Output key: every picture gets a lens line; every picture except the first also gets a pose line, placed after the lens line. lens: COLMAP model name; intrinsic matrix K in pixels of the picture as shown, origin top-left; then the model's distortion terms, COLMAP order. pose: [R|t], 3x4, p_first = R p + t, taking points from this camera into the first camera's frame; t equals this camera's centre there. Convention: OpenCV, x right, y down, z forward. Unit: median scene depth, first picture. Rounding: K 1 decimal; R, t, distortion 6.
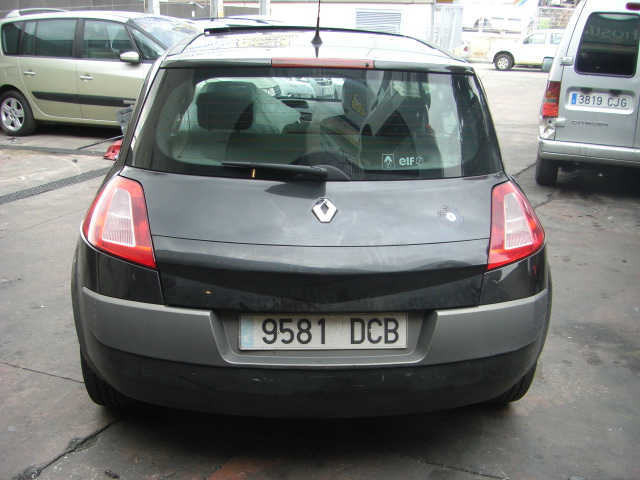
lens RADIAL K [[755.0, 0, 318.0], [0, 755.0, 241.2], [0, 0, 1]] dist [-0.195784, 0.000000]
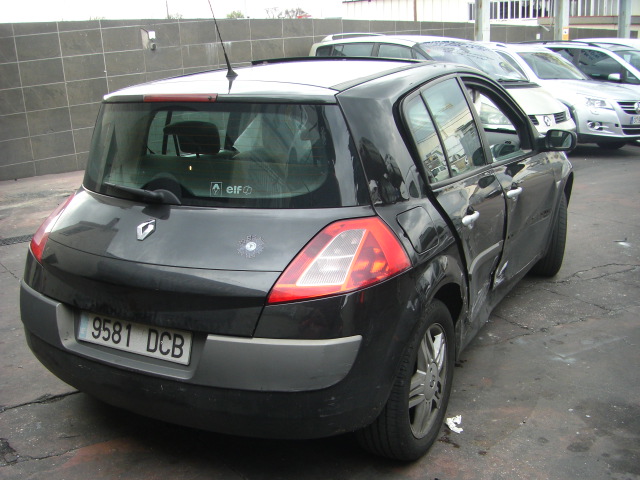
lens RADIAL K [[755.0, 0, 318.3], [0, 755.0, 239.1], [0, 0, 1]] dist [-0.195784, 0.000000]
pose [[0.842888, 0.088991, -0.530680, 0.805454], [-0.104507, 0.994524, 0.000783, -0.053652], [0.527843, 0.054800, 0.847572, 0.190626]]
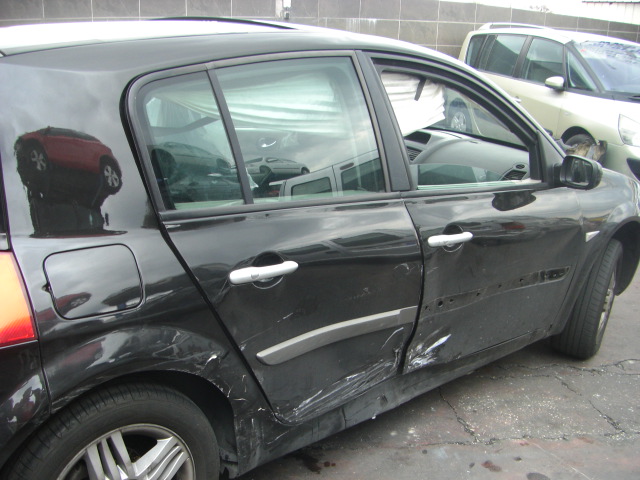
lens RADIAL K [[755.0, 0, 320.8], [0, 755.0, 241.0], [0, 0, 1]] dist [-0.195784, 0.000000]
pose [[0.631156, 0.221708, -0.743296, 0.986860], [-0.254355, 0.964450, 0.071692, -0.223113], [0.732766, 0.143812, 0.665111, 0.907356]]
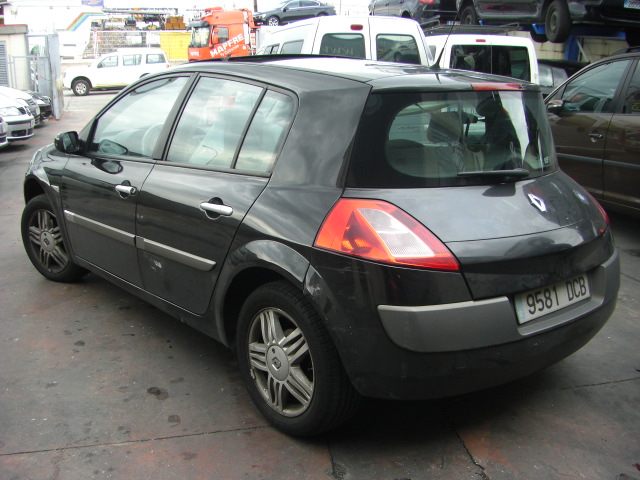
lens RADIAL K [[755.0, 0, 319.8], [0, 755.0, 241.4], [0, 0, 1]] dist [-0.195784, 0.000000]
pose [[0.801286, -0.150103, 0.579146, -1.002539], [0.167177, 0.985631, 0.024155, -0.067164], [-0.574450, 0.077465, 0.814866, 0.194770]]
